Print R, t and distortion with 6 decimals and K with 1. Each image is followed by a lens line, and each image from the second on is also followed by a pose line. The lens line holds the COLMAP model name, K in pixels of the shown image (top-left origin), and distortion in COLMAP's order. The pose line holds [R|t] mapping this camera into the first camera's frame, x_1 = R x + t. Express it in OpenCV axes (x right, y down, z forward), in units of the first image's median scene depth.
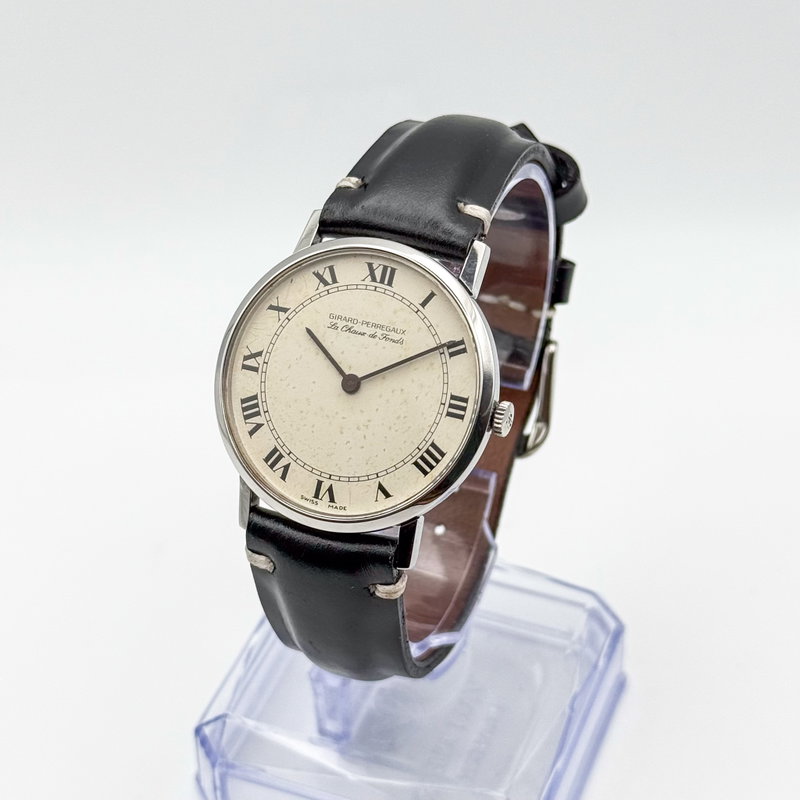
lens RADIAL K [[2063.3, 0, 399.4], [0, 2063.3, 399.3], [0, 0, 1]] dist [0.087042, 0.000000]
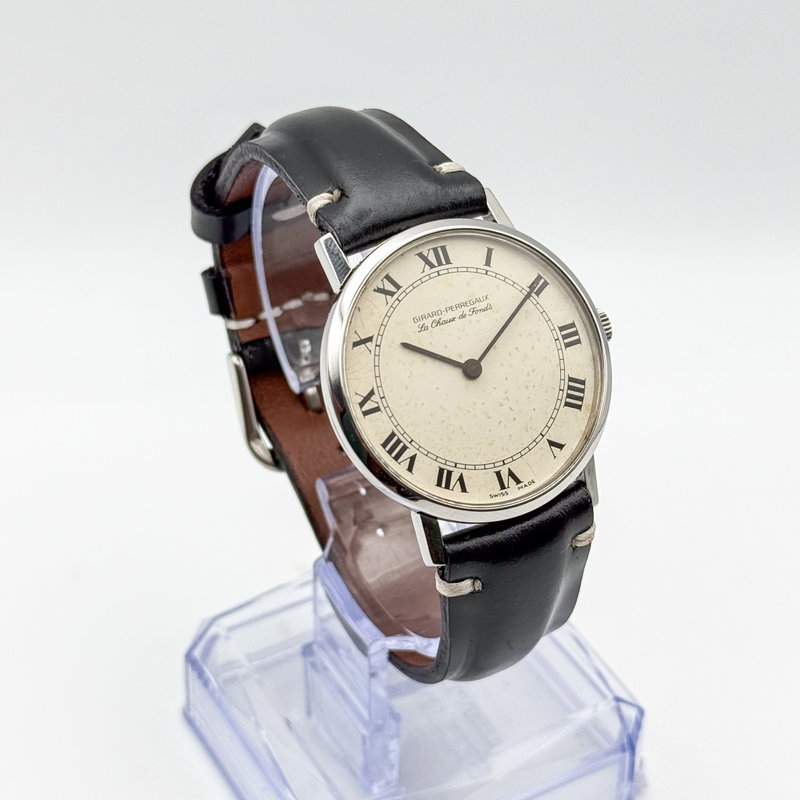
lens RADIAL K [[2063.3, 0, 401.5], [0, 2063.3, 401.1], [0, 0, 1]] dist [0.087042, 0.000000]
pose [[0.631332, -0.453072, 0.629401, -0.655807], [0.473356, 0.868002, 0.150021, -0.154289], [-0.614292, 0.203218, 0.762462, 0.284427]]
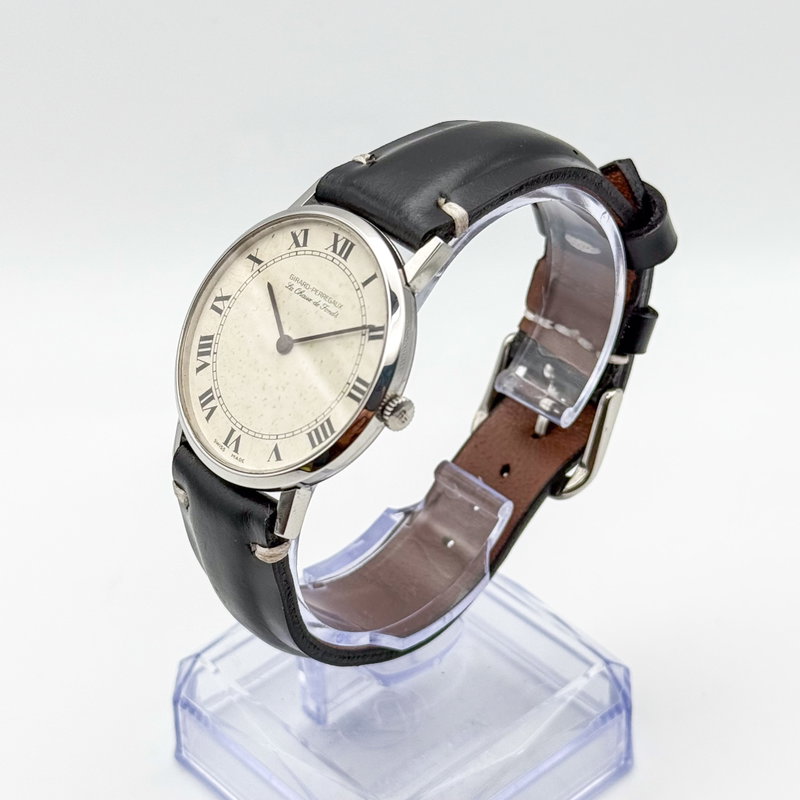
lens RADIAL K [[2063.3, 0, 400.4], [0, 2063.3, 396.2], [0, 0, 1]] dist [0.087042, 0.000000]
pose [[0.895266, 0.254121, -0.365952, 0.400481], [-0.270838, 0.962607, 0.005865, -0.004376], [0.353758, 0.093863, 0.930615, 0.083176]]
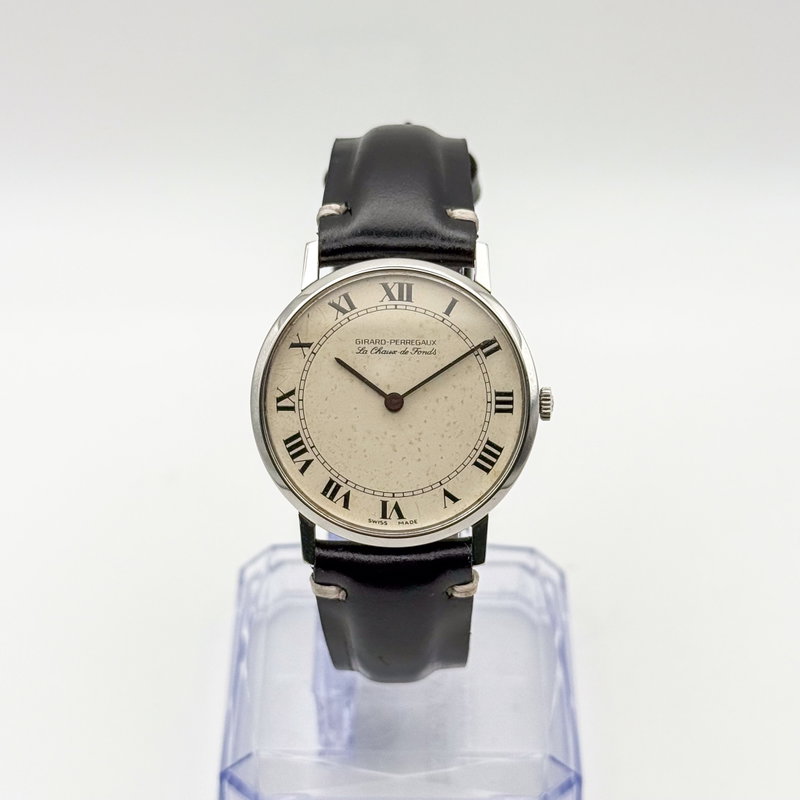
lens RADIAL K [[2063.3, 0, 402.7], [0, 2063.3, 399.0], [0, 0, 1]] dist [0.087042, 0.000000]
pose [[0.931156, -0.211405, 0.297081, -0.322441], [0.204655, 0.977342, 0.054023, -0.063317], [-0.301770, 0.010496, 0.953323, 0.019061]]
